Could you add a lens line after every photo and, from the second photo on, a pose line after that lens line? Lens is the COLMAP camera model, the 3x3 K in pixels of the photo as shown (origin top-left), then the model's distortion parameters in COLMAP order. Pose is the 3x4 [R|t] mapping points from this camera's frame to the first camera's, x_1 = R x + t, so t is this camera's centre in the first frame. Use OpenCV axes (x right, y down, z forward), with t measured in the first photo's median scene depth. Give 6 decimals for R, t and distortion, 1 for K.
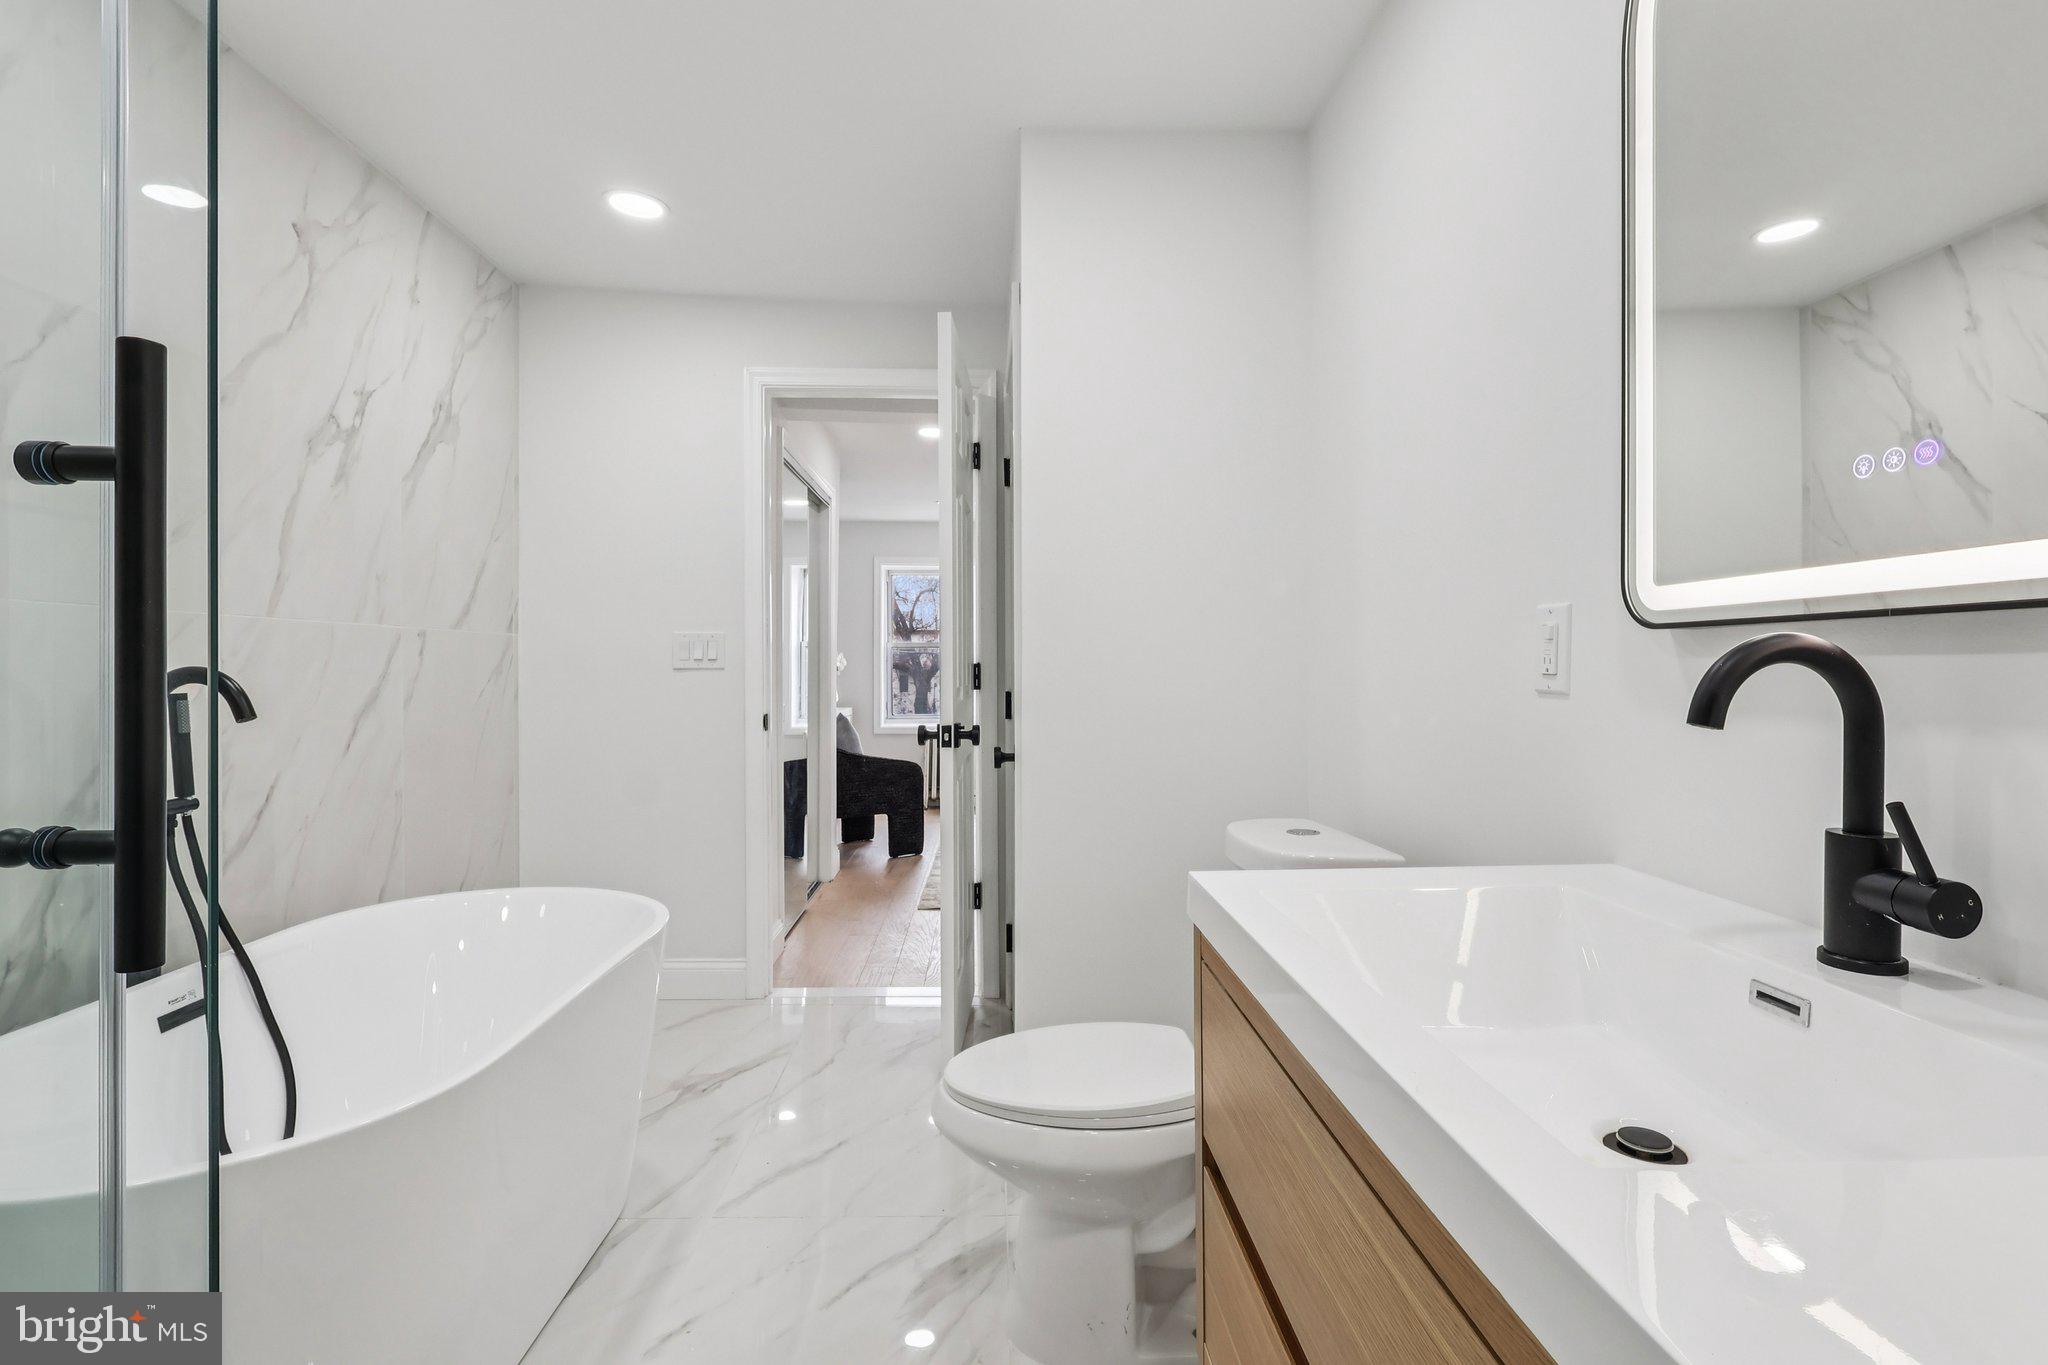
lens RADIAL K [[965.2, 0, 1027.6], [0, 965.2, 677.4], [0, 0, 1]] dist [-0.003213, -0.000474]
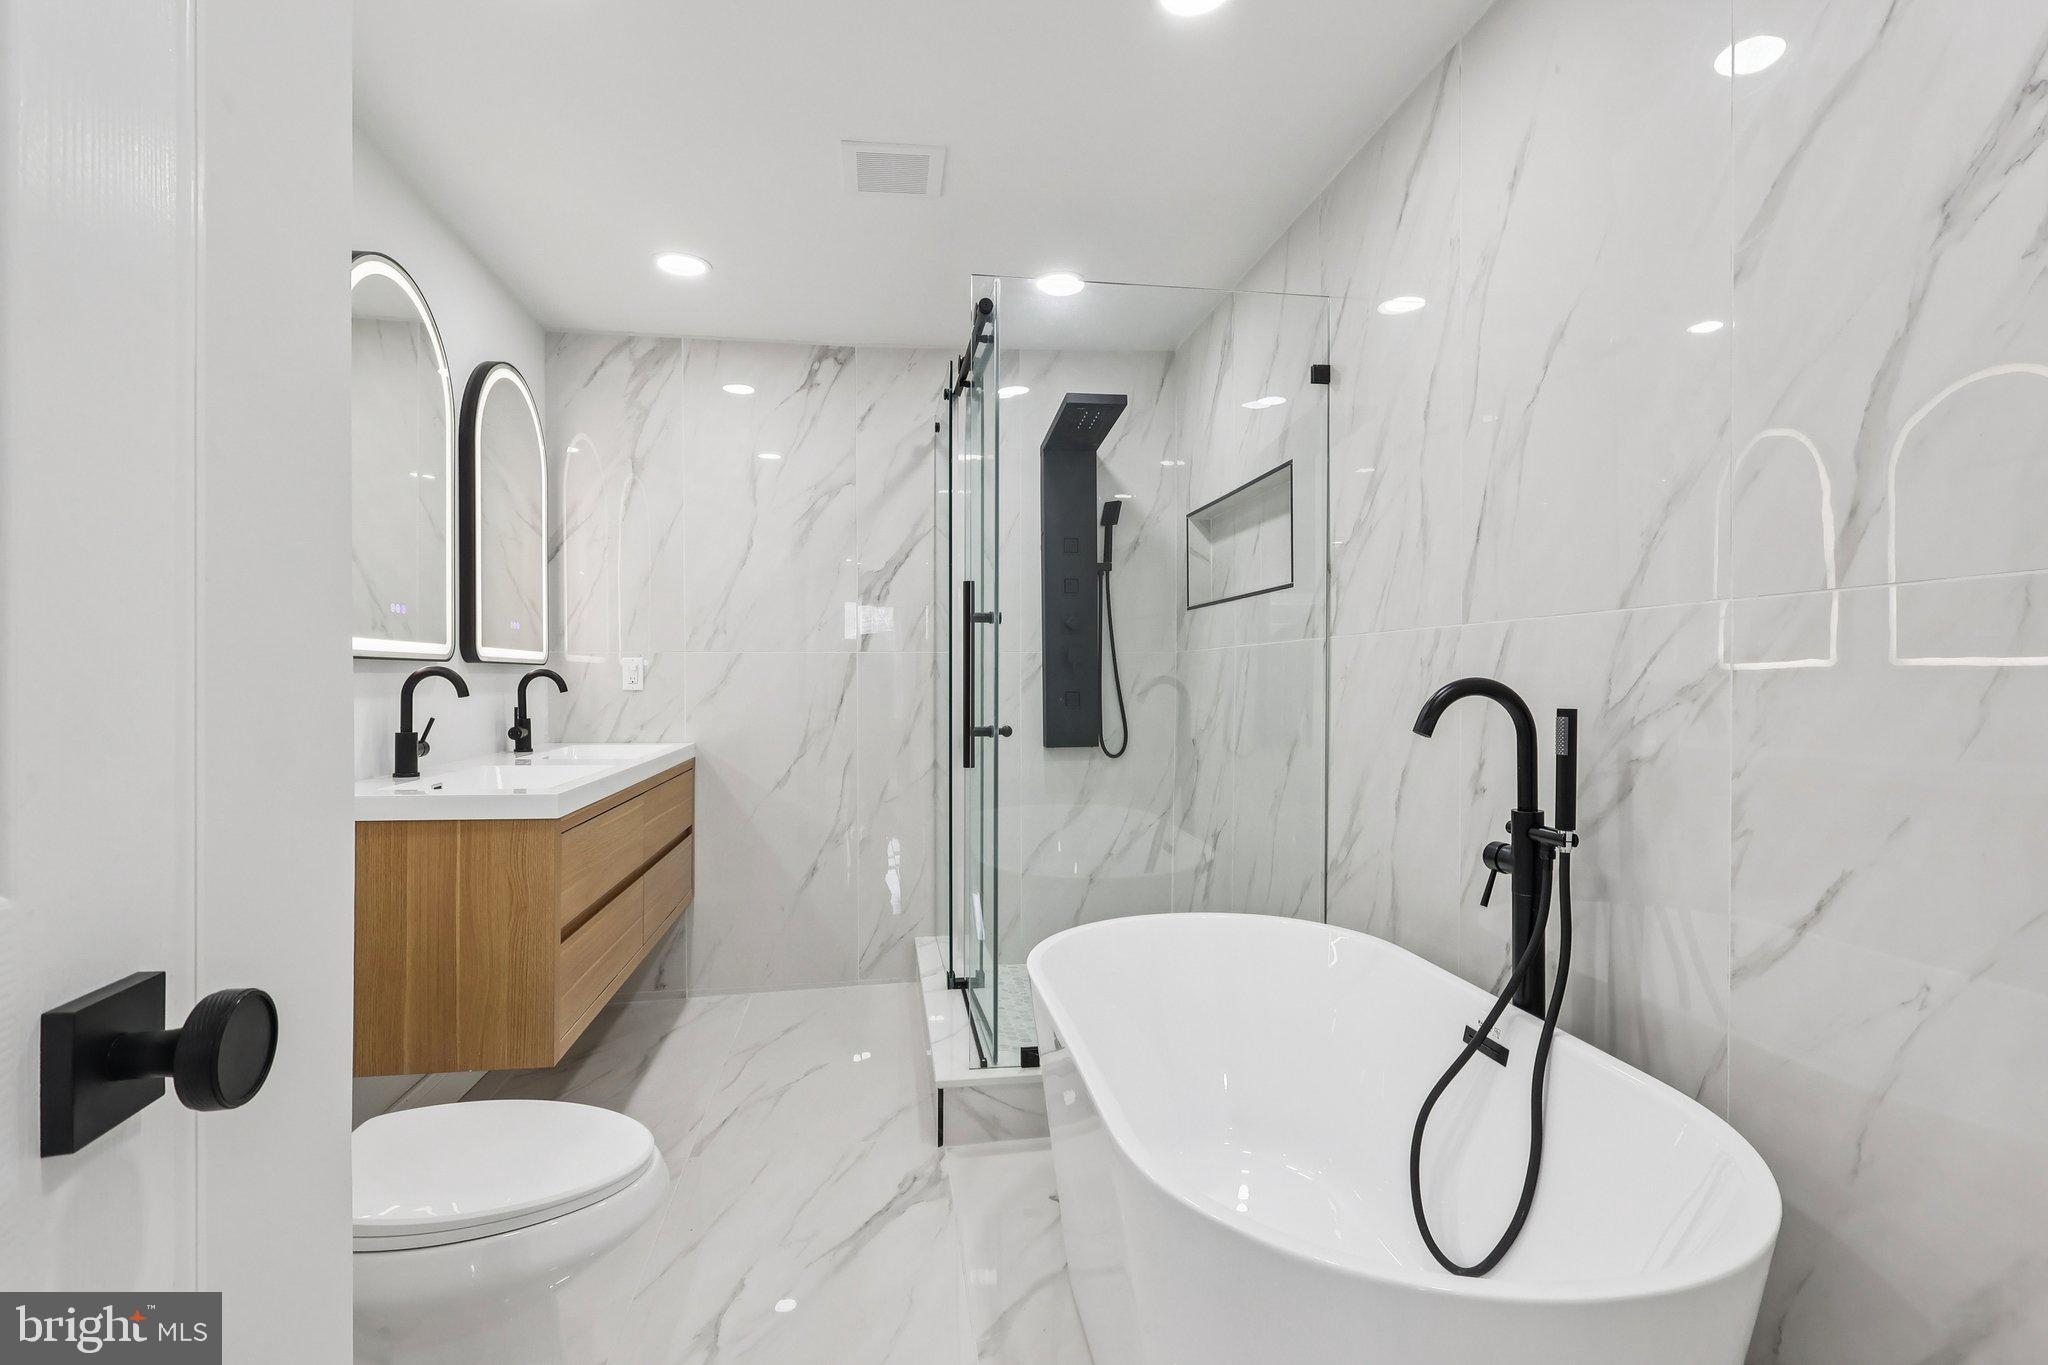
lens RADIAL K [[965.2, 0, 1027.6], [0, 965.2, 677.4], [0, 0, 1]] dist [-0.003213, -0.000474]
pose [[-0.993520, -0.002632, -0.113627, -0.063910], [-0.003688, 0.999952, 0.009083, -0.003553], [0.113598, 0.009443, -0.993482, 0.375889]]
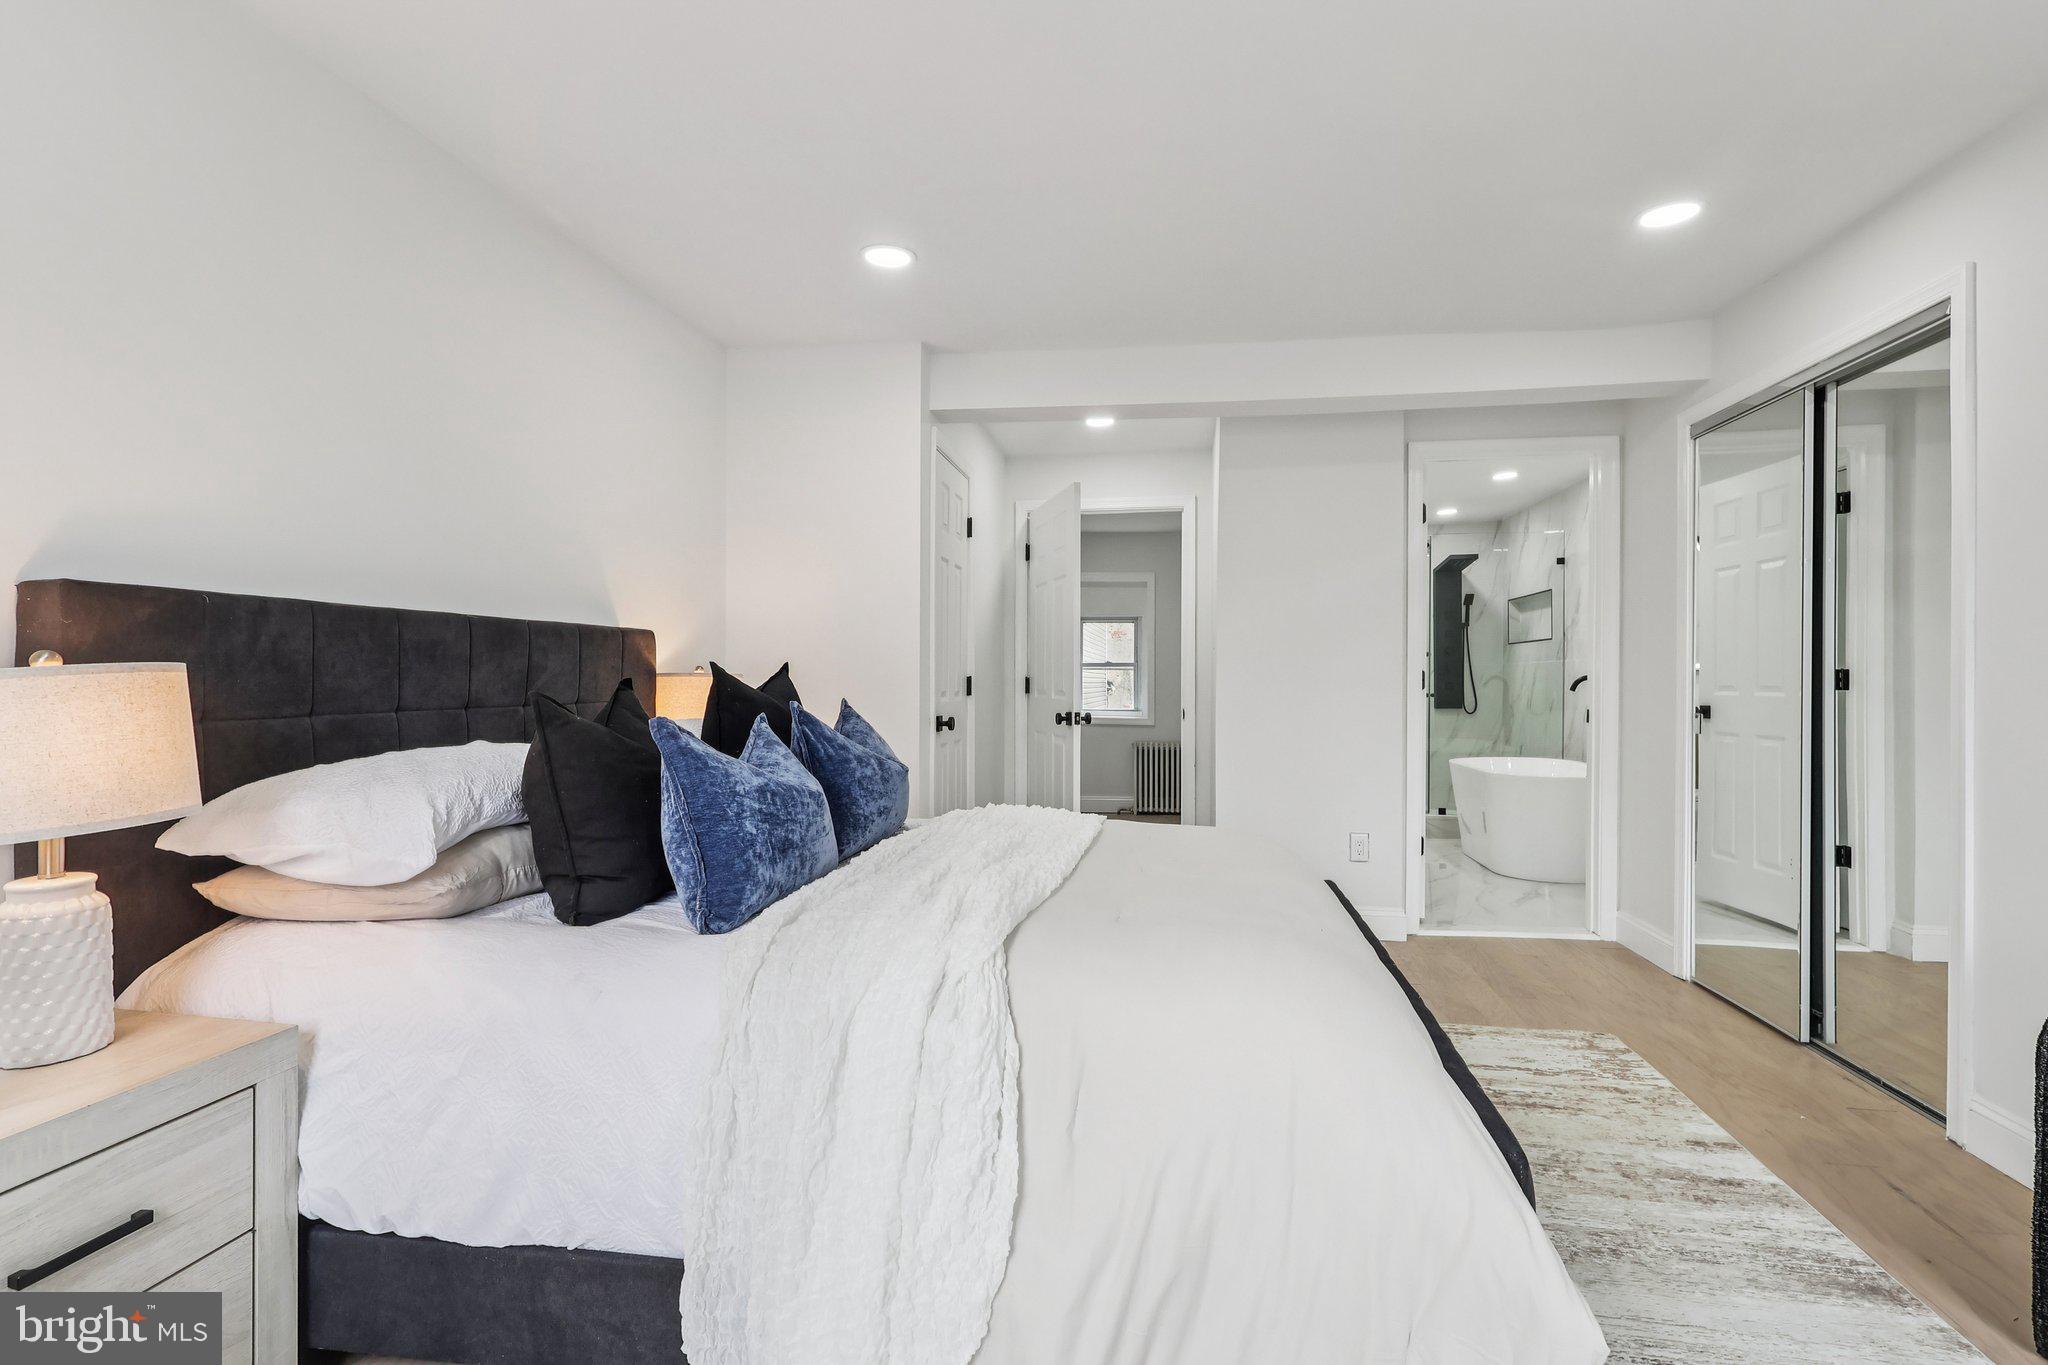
lens RADIAL K [[965.2, 0, 1027.6], [0, 965.2, 677.4], [0, 0, 1]] dist [-0.003213, -0.000474]
pose [[-0.979755, -0.006429, 0.200098, 0.082517], [-0.005208, 0.999964, 0.006627, -0.002732], [-0.200134, 0.005451, -0.979753, 0.954512]]
